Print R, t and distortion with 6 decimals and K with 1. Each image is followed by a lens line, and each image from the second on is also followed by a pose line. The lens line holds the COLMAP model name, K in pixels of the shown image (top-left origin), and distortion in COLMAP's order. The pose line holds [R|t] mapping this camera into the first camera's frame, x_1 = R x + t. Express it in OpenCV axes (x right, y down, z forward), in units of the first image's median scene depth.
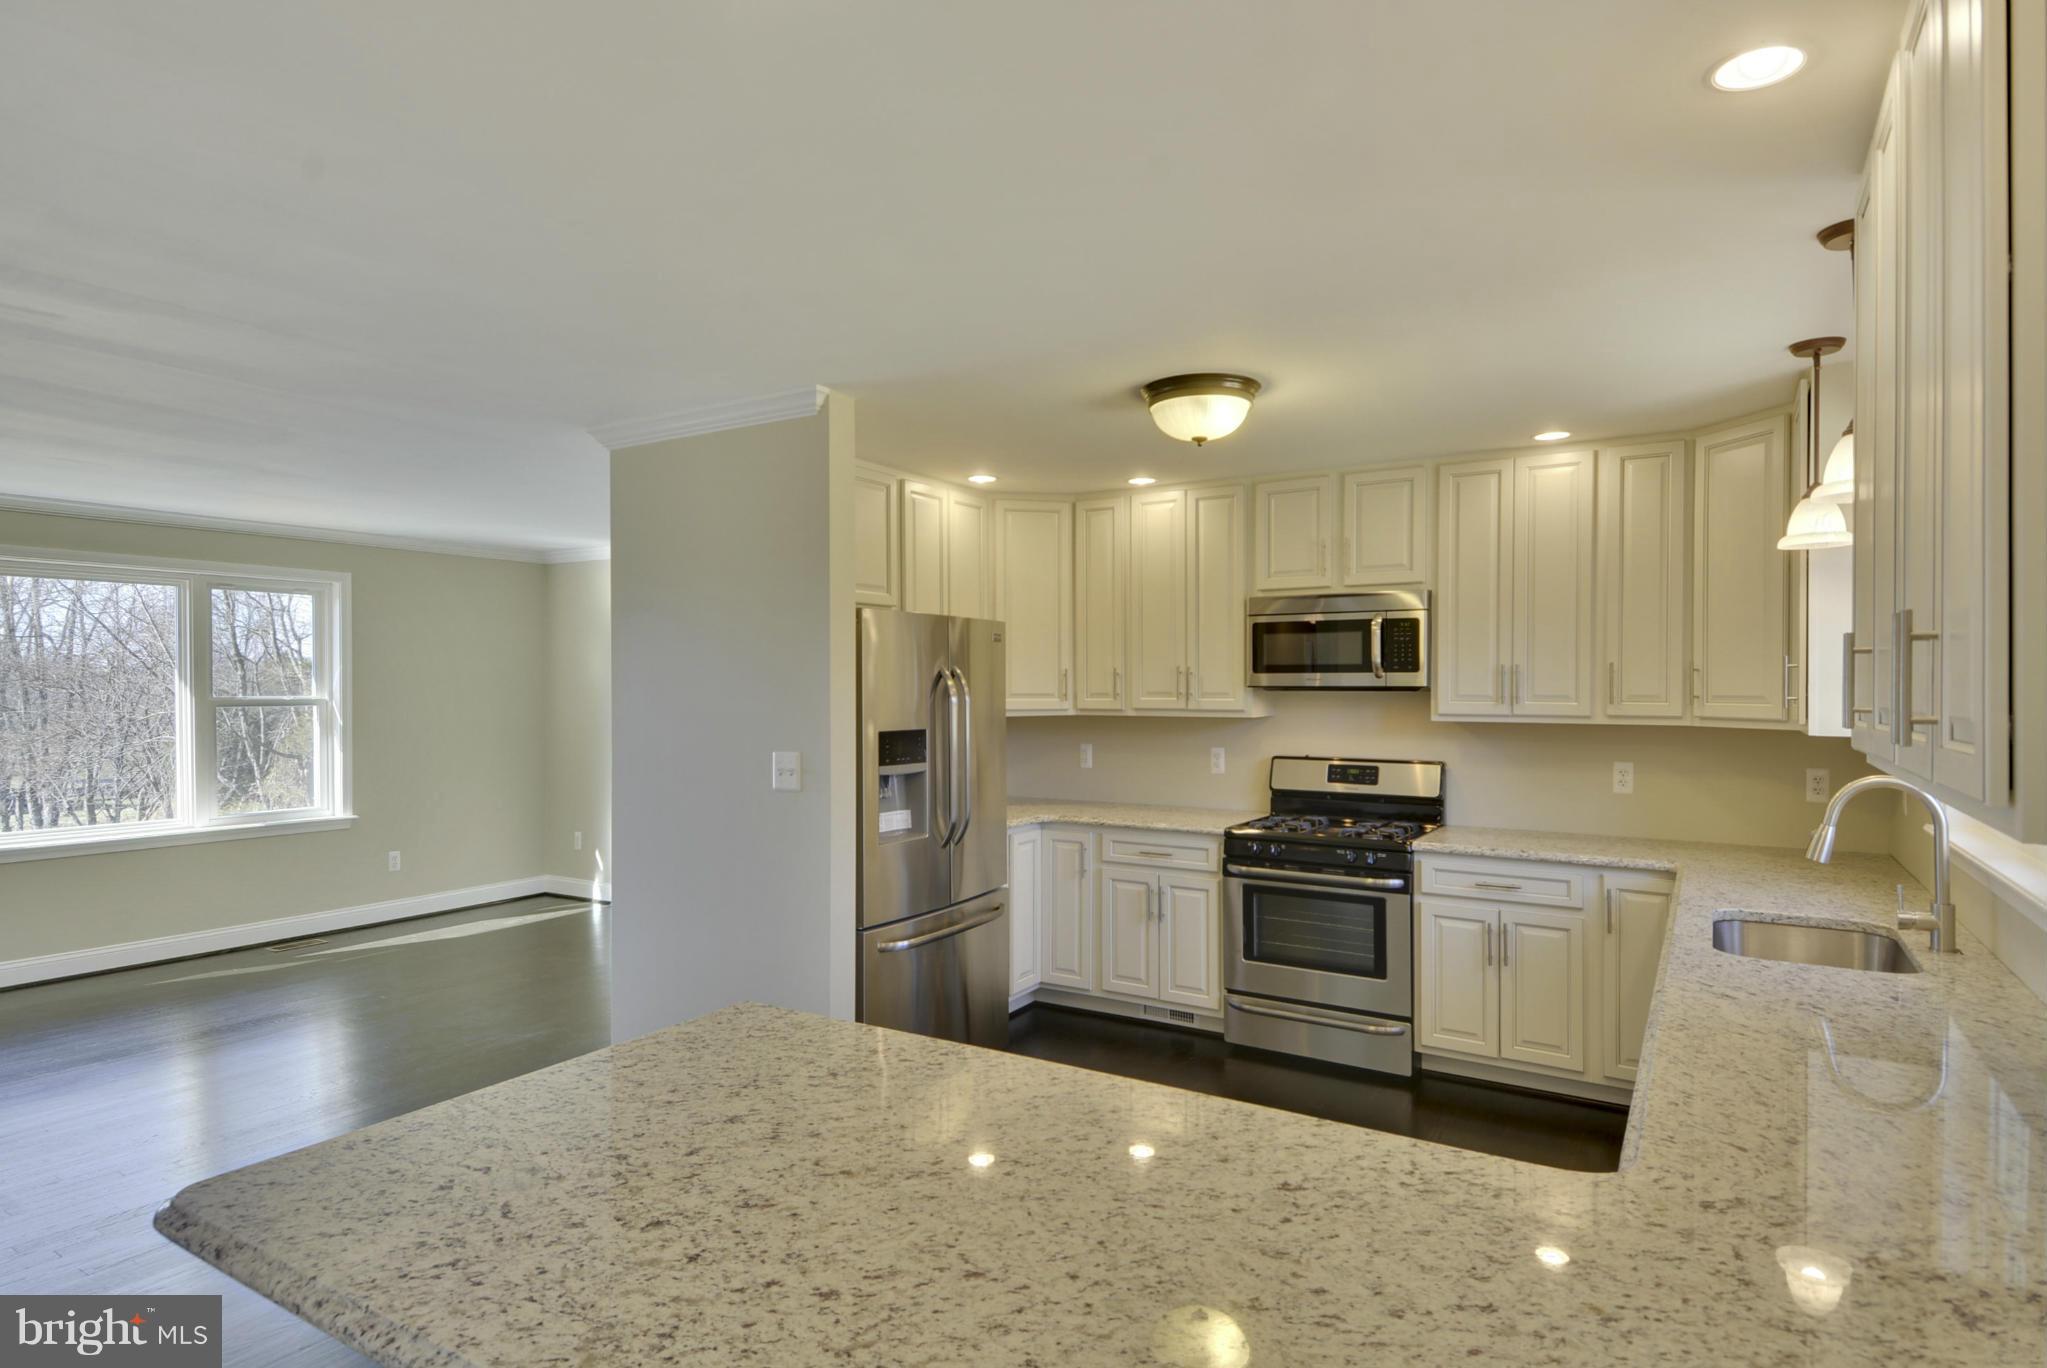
lens RADIAL K [[1100.5, 0, 1044.1], [0, 1100.5, 681.6], [0, 0, 1]] dist [0.054830, -0.055865]
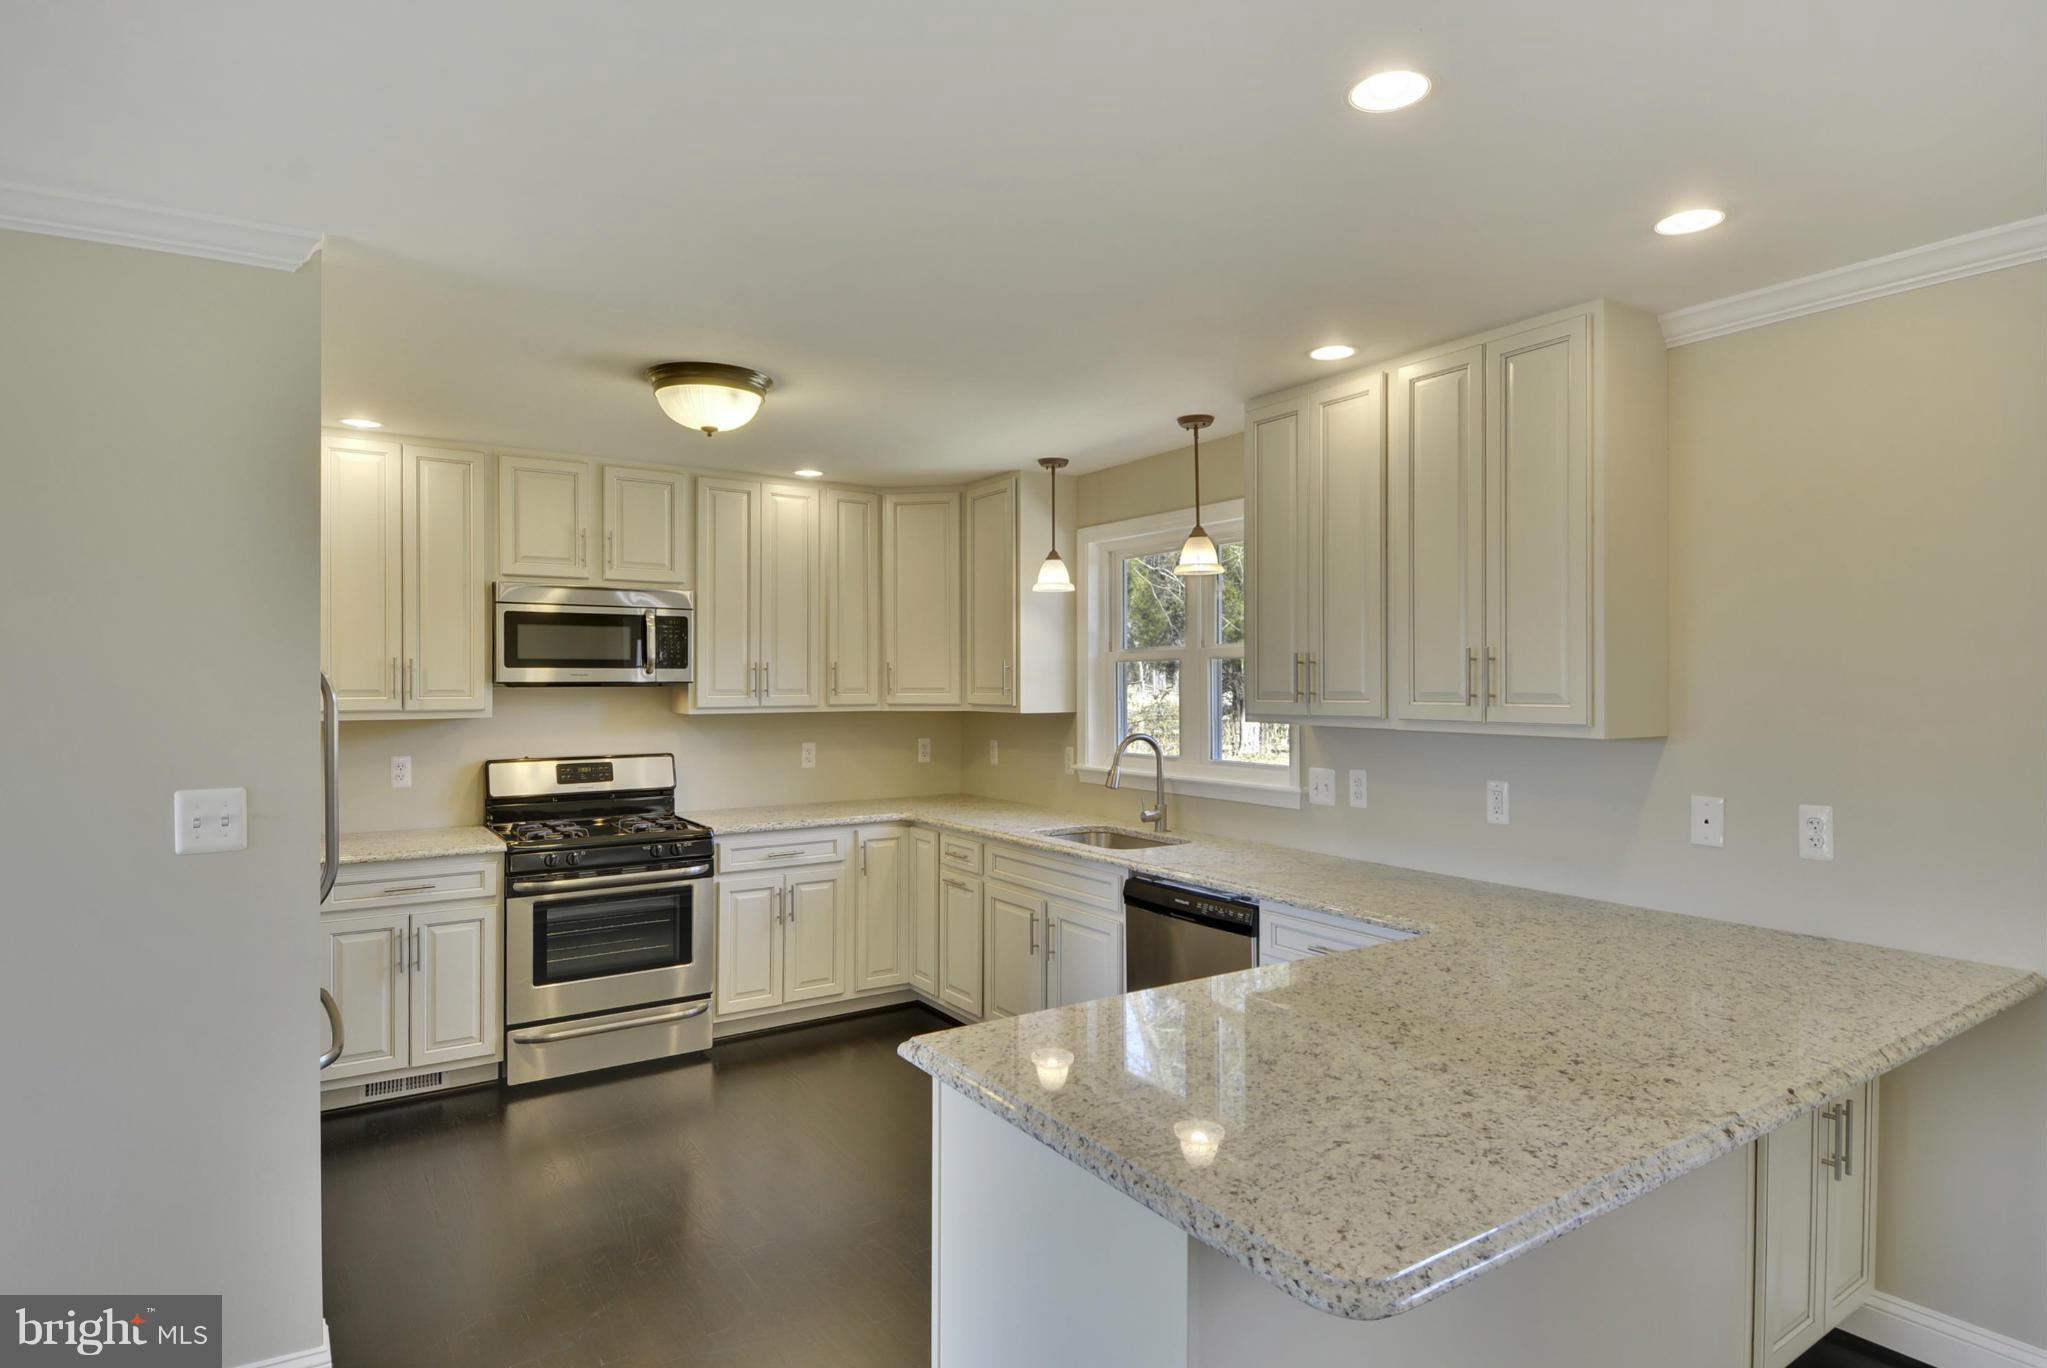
lens RADIAL K [[1100.5, 0, 1044.1], [0, 1100.5, 681.6], [0, 0, 1]] dist [0.054830, -0.055865]
pose [[0.425182, -0.001979, 0.905106, -0.493816], [-0.001518, 0.999995, 0.002900, 0.000387], [-0.905107, -0.002607, 0.425177, 0.255090]]
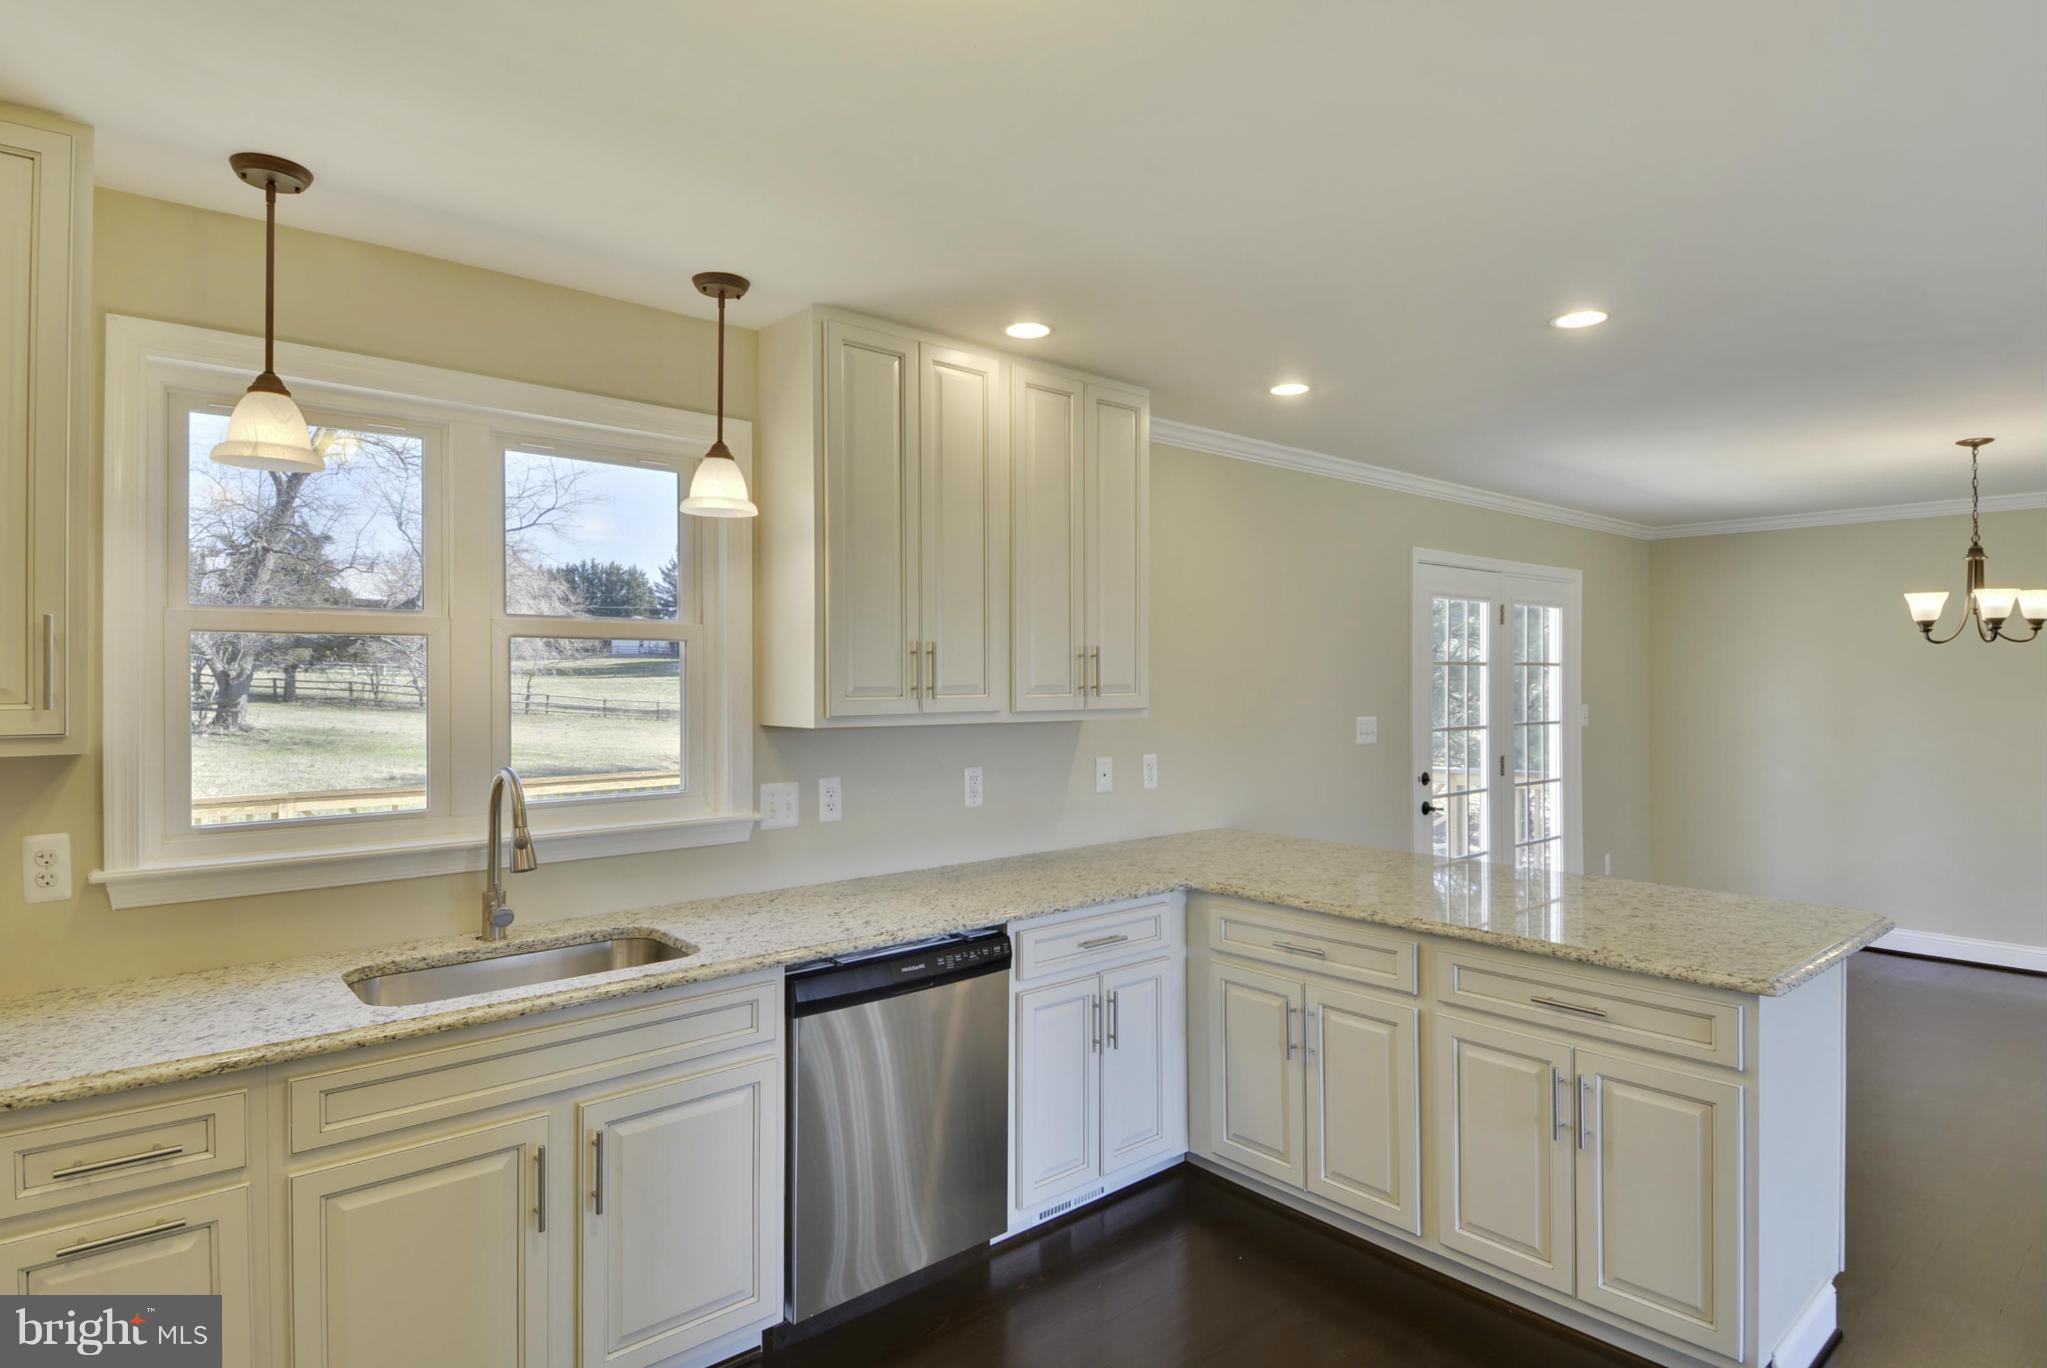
lens RADIAL K [[1100.5, 0, 1044.1], [0, 1100.5, 681.6], [0, 0, 1]] dist [0.054830, -0.055865]
pose [[-0.952030, -0.003502, 0.305985, 0.031613], [-0.003657, 0.999993, 0.000067, 0.006783], [-0.305983, -0.001055, -0.952036, 1.063420]]
